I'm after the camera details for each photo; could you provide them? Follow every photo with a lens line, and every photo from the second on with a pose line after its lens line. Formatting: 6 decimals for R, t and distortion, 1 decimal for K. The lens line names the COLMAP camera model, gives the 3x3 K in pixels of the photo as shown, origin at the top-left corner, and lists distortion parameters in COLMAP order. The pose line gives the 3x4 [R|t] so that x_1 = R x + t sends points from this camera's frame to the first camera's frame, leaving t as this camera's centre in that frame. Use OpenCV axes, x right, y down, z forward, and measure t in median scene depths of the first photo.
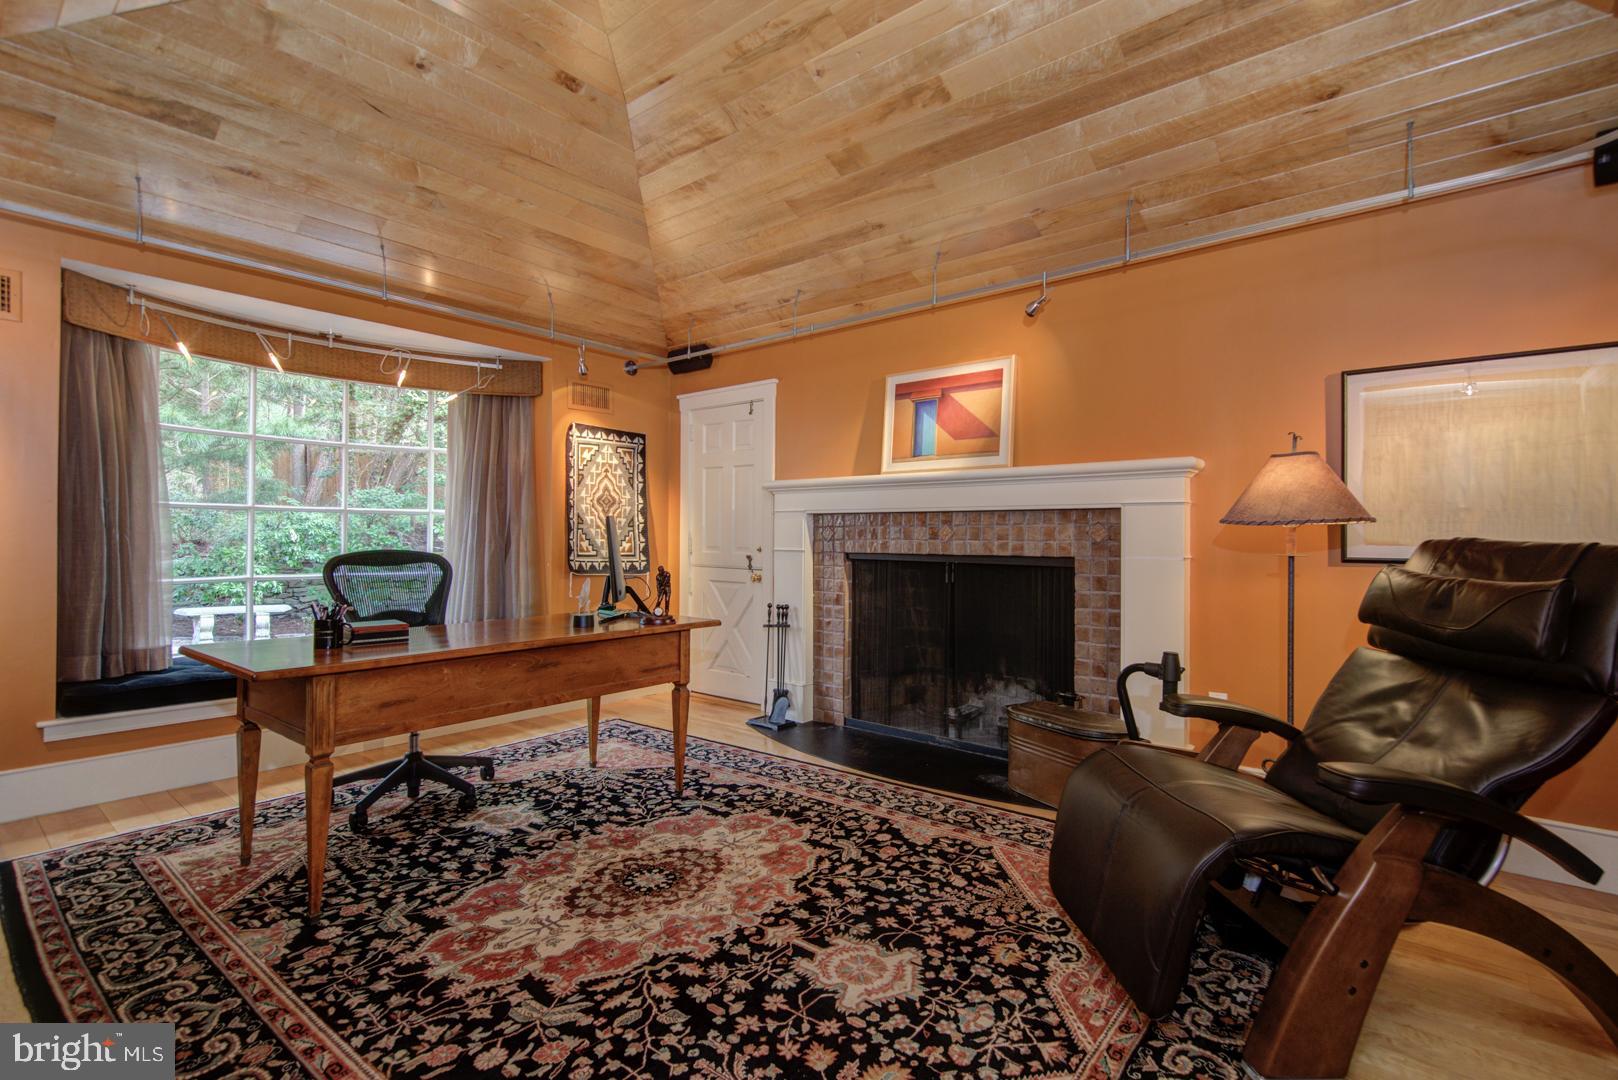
lens RADIAL K [[738.6, 0, 808.2], [0, 738.6, 539.7], [0, 0, 1]] dist [0.011795, -0.004001]
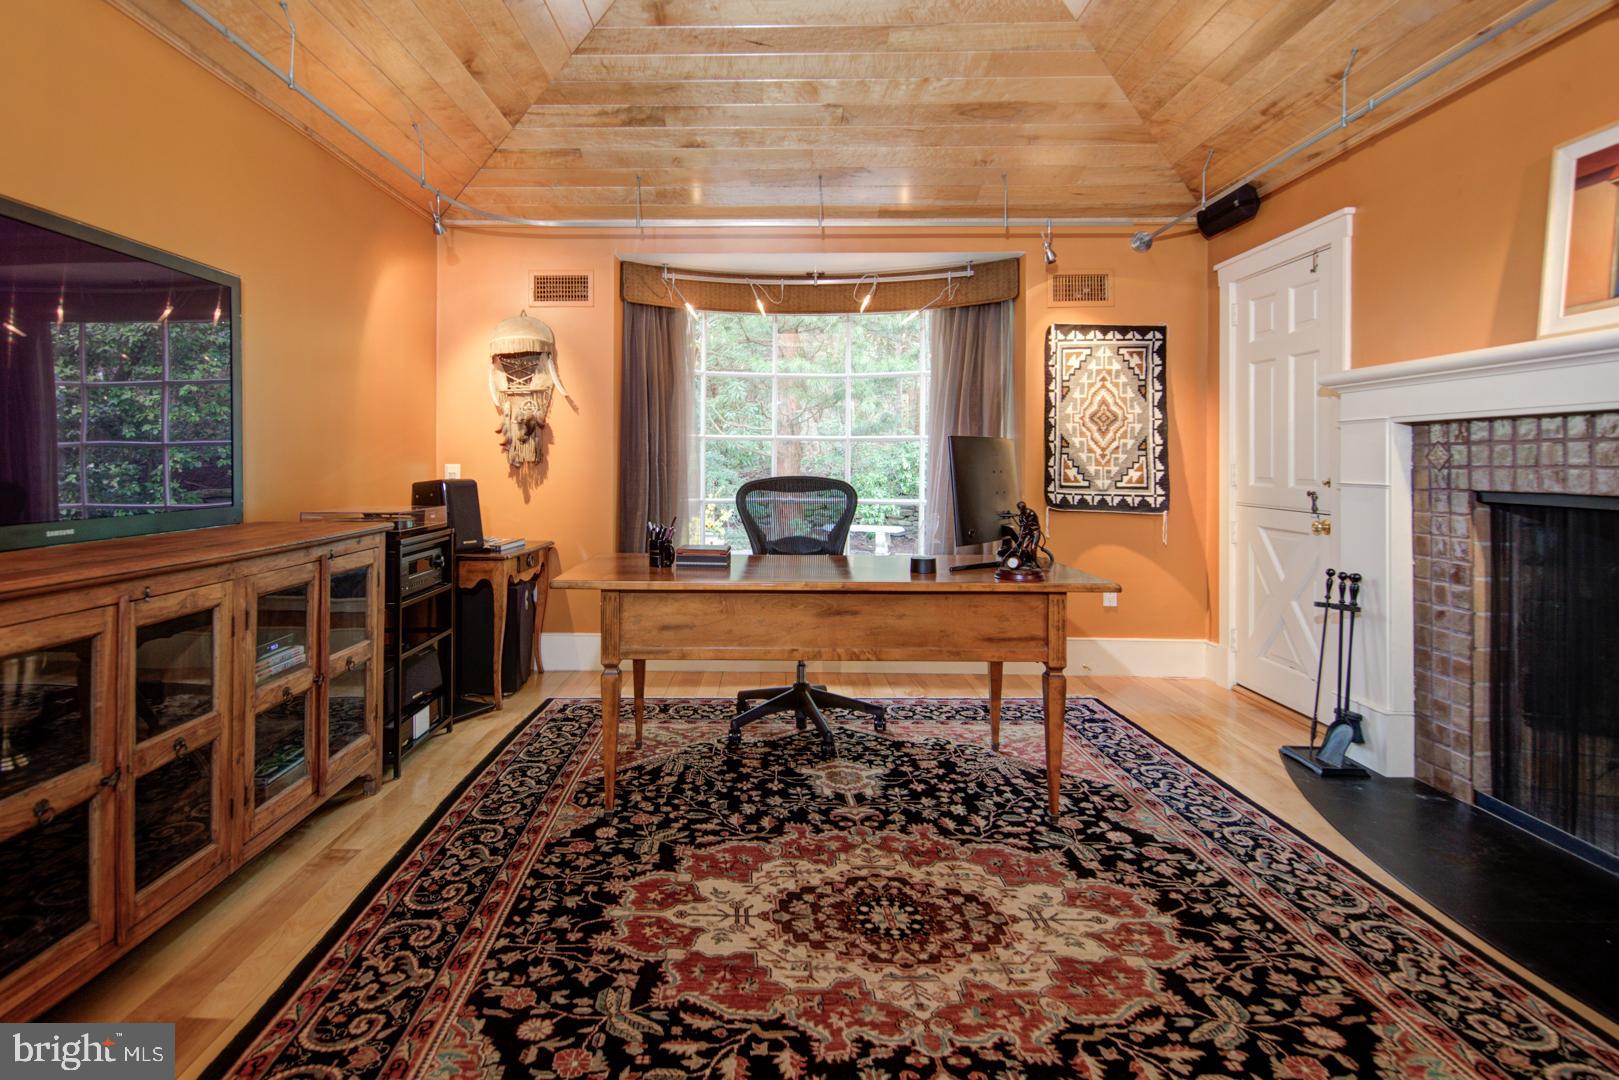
lens RADIAL K [[798.5, 0, 777.6], [0, 798.5, 467.4], [0, 0, 1]] dist [0.012594, -0.005934]
pose [[0.626384, 0.000742, -0.779514, 0.255621], [-0.002211, 0.999997, -0.000826, 0.002492], [0.779511, 0.002241, 0.626384, 0.293863]]
